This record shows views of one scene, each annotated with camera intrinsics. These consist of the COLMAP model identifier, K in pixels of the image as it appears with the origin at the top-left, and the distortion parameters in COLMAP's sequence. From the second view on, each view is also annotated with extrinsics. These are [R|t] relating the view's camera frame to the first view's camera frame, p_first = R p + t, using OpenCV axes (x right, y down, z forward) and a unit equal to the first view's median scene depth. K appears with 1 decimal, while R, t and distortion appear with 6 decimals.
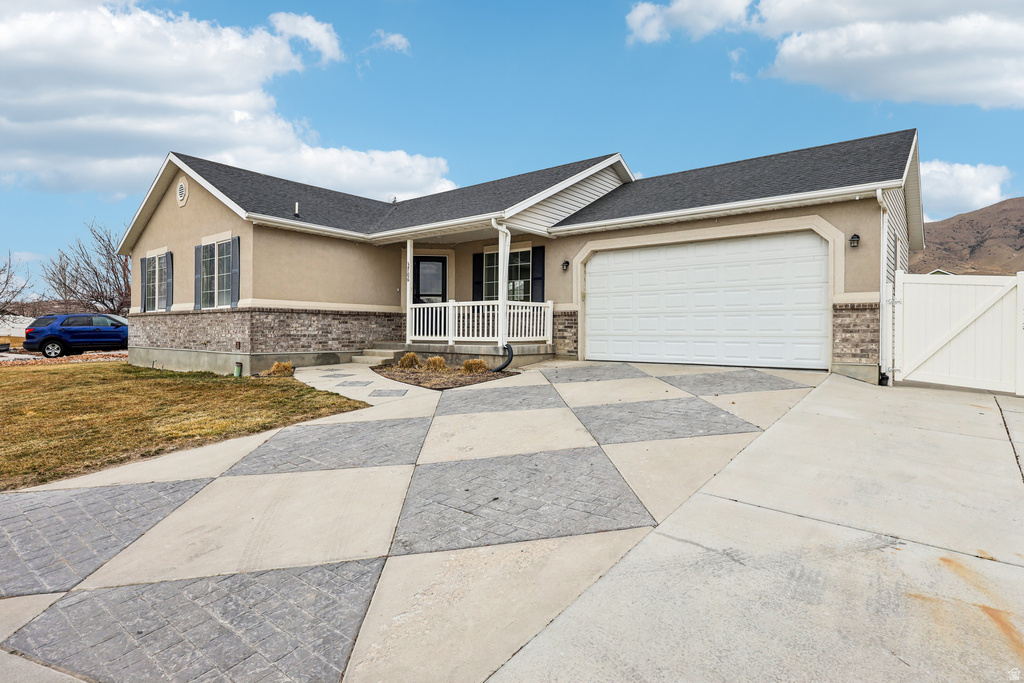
lens RADIAL K [[548.2, 0, 512.8], [0, 548.2, 329.2], [0, 0, 1]] dist [0.000088, 0.000097]
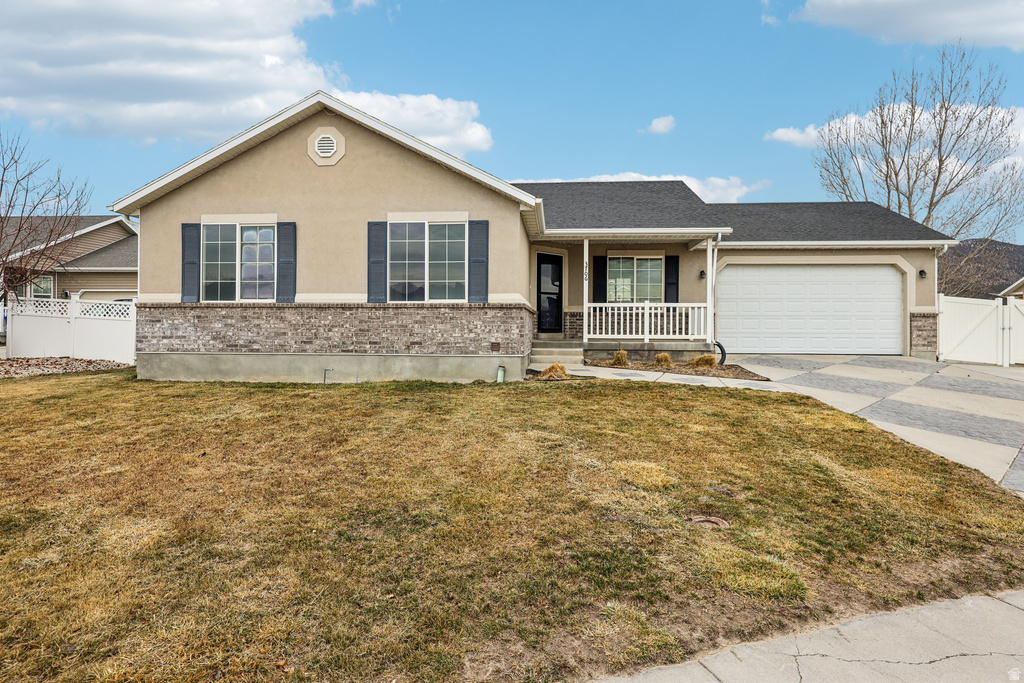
lens RADIAL K [[548.2, 0, 512.8], [0, 548.2, 329.2], [0, 0, 1]] dist [0.000088, 0.000097]
pose [[0.823457, -0.000920, 0.567377, -0.958832], [-0.004583, 0.999955, 0.008273, -0.005360], [-0.567360, -0.009413, 0.823416, 0.264948]]
